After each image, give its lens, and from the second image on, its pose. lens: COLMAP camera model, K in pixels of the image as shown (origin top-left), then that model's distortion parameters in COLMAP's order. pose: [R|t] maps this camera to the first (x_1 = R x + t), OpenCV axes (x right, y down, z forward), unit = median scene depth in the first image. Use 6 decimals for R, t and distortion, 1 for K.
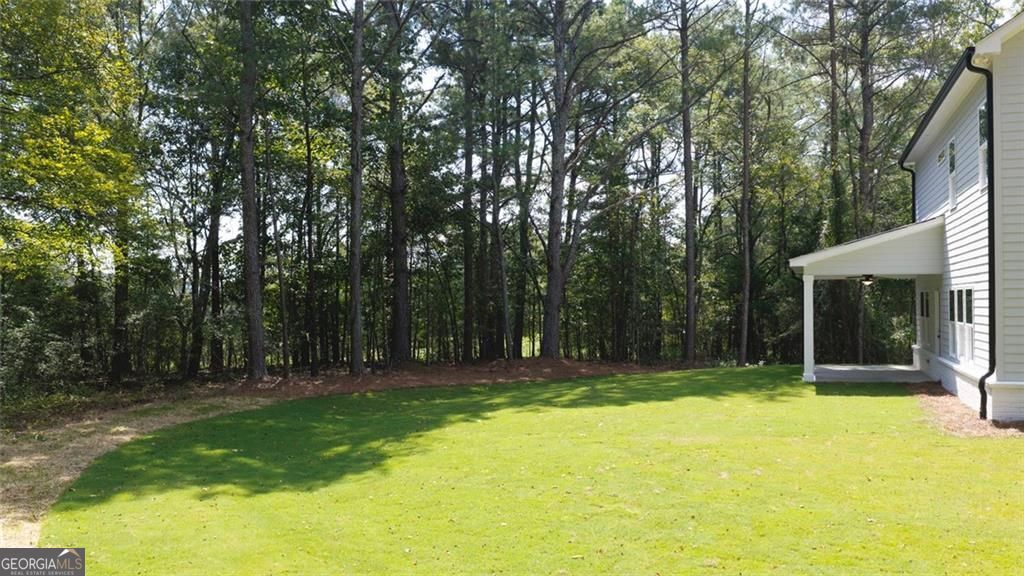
lens RADIAL K [[860.2, 0, 512.0], [0, 860.2, 288.0], [0, 0, 1]] dist [-0.001976, 0.000398]
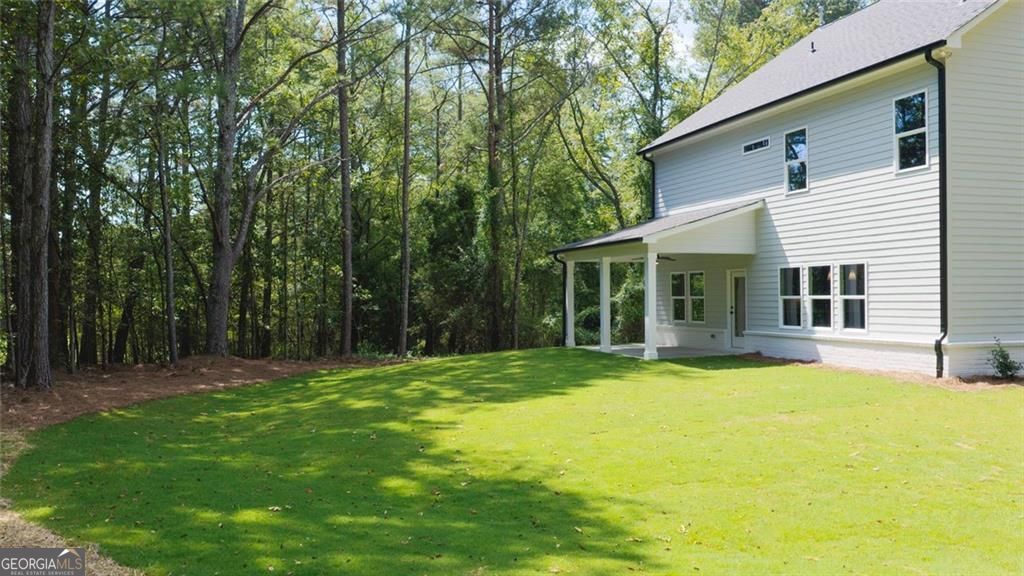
lens RADIAL K [[860.2, 0, 512.0], [0, 860.2, 288.0], [0, 0, 1]] dist [-0.001976, 0.000398]
pose [[0.804982, 0.004722, 0.593280, -0.490661], [-0.004342, 0.999988, -0.002067, 0.037777], [-0.593283, -0.000912, 0.804993, 0.390401]]
